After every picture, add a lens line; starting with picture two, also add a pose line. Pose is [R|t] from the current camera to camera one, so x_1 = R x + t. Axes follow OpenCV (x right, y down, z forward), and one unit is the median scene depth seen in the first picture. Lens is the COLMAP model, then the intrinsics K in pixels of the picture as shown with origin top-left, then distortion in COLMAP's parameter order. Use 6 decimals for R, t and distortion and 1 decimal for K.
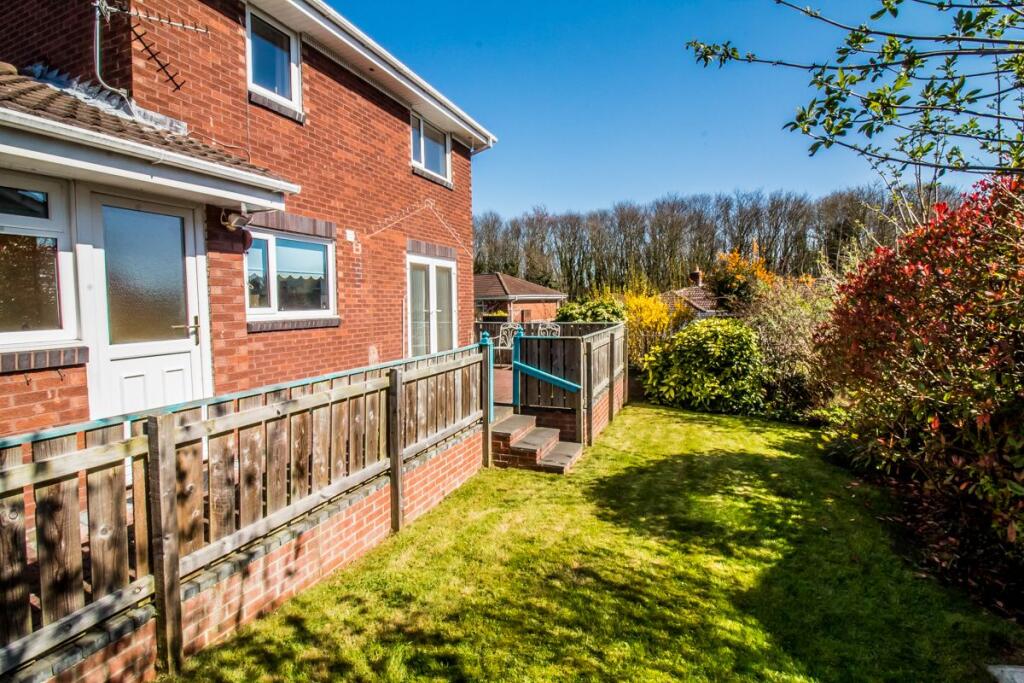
lens RADIAL K [[468.2, 0, 508.6], [0, 468.2, 325.4], [0, 0, 1]] dist [0.001887, -0.013542]
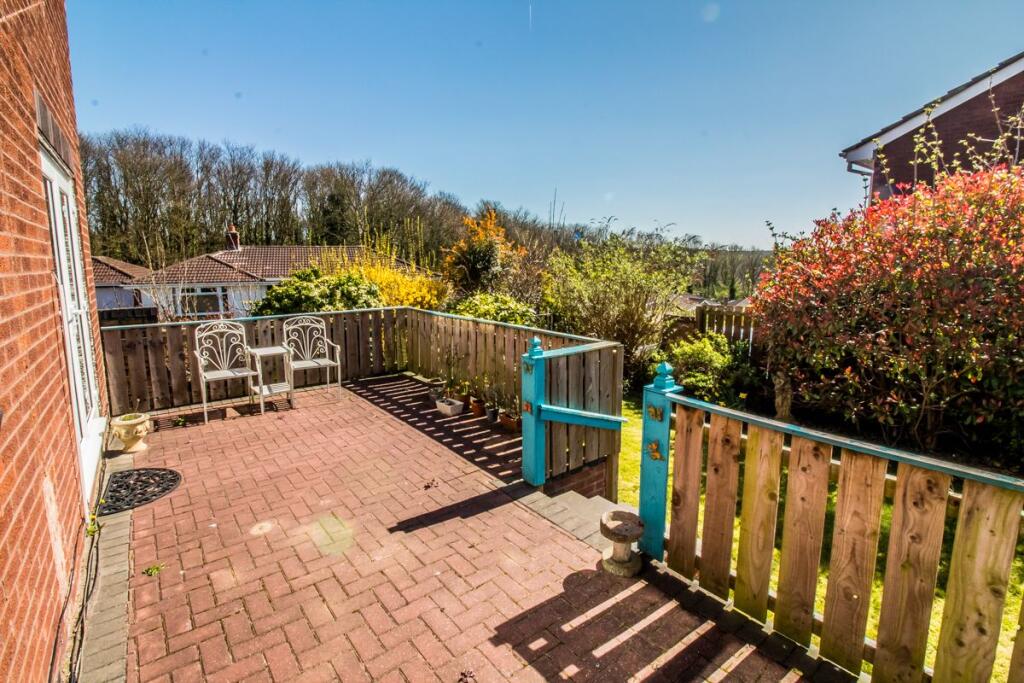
lens RADIAL K [[468.2, 0, 508.6], [0, 468.2, 325.4], [0, 0, 1]] dist [0.001887, -0.013542]
pose [[0.496738, -0.108113, 0.861140, -0.535588], [0.041584, 0.994036, 0.100811, -0.076713], [-0.866904, -0.014267, 0.498272, 0.951510]]
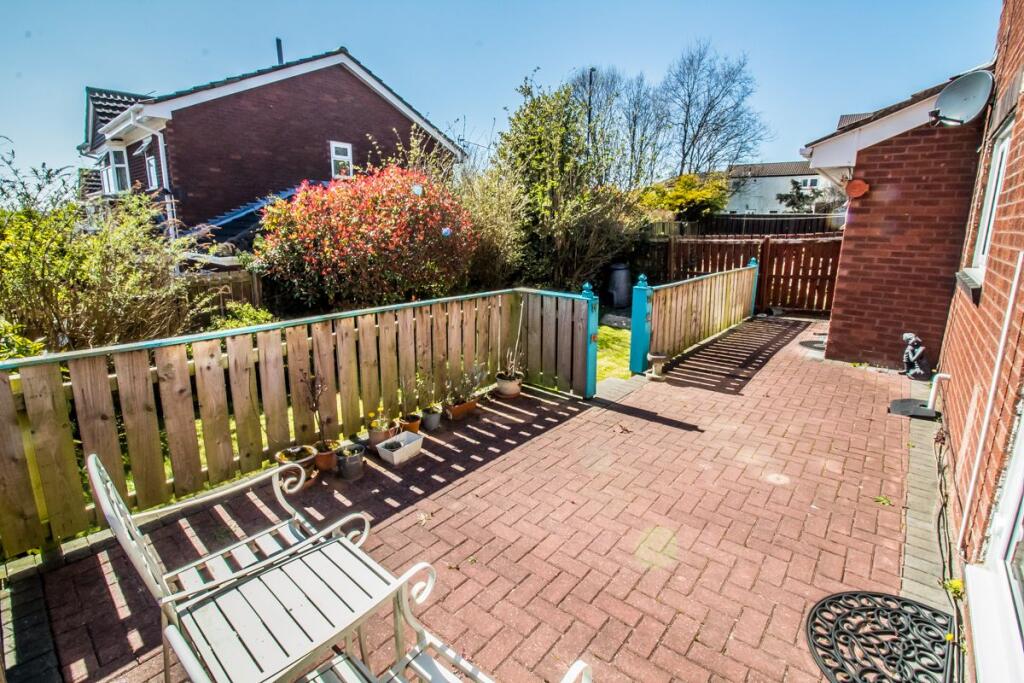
lens RADIAL K [[468.2, 0, 508.6], [0, 468.2, 325.4], [0, 0, 1]] dist [0.001887, -0.013542]
pose [[-0.948654, -0.060788, 0.310419, -0.094063], [0.019974, 0.967890, 0.250580, -0.128782], [-0.315683, 0.243915, -0.916979, 2.038124]]
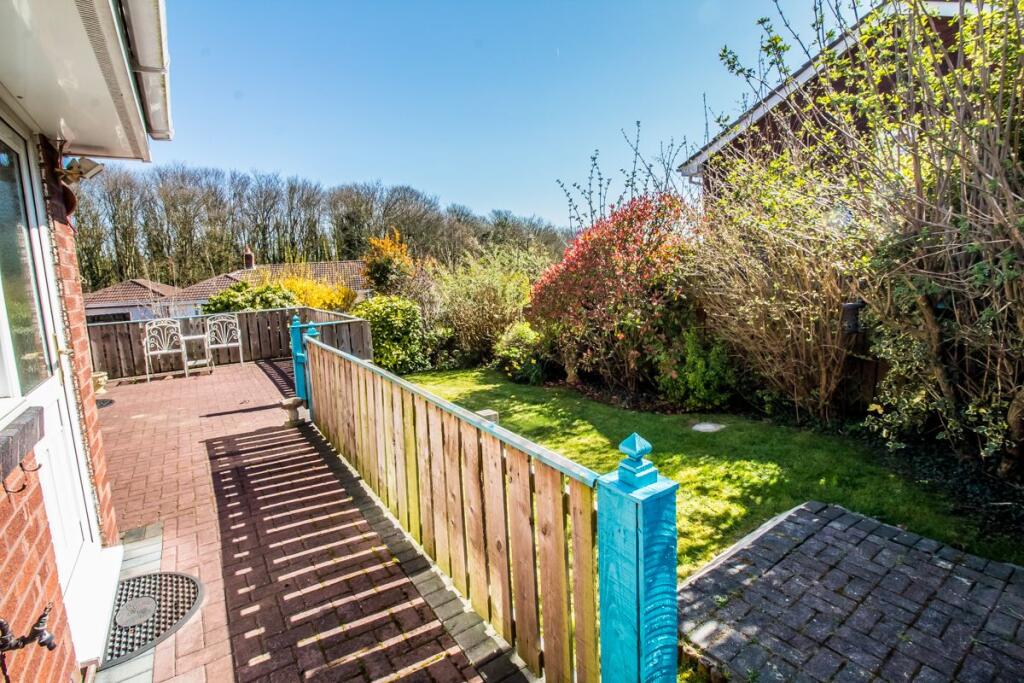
lens RADIAL K [[468.2, 0, 508.6], [0, 468.2, 325.4], [0, 0, 1]] dist [0.001887, -0.013542]
pose [[0.558515, -0.115177, 0.821459, -0.609536], [0.082949, 0.993104, 0.082845, -0.022238], [-0.825336, 0.021869, 0.564218, 0.180635]]
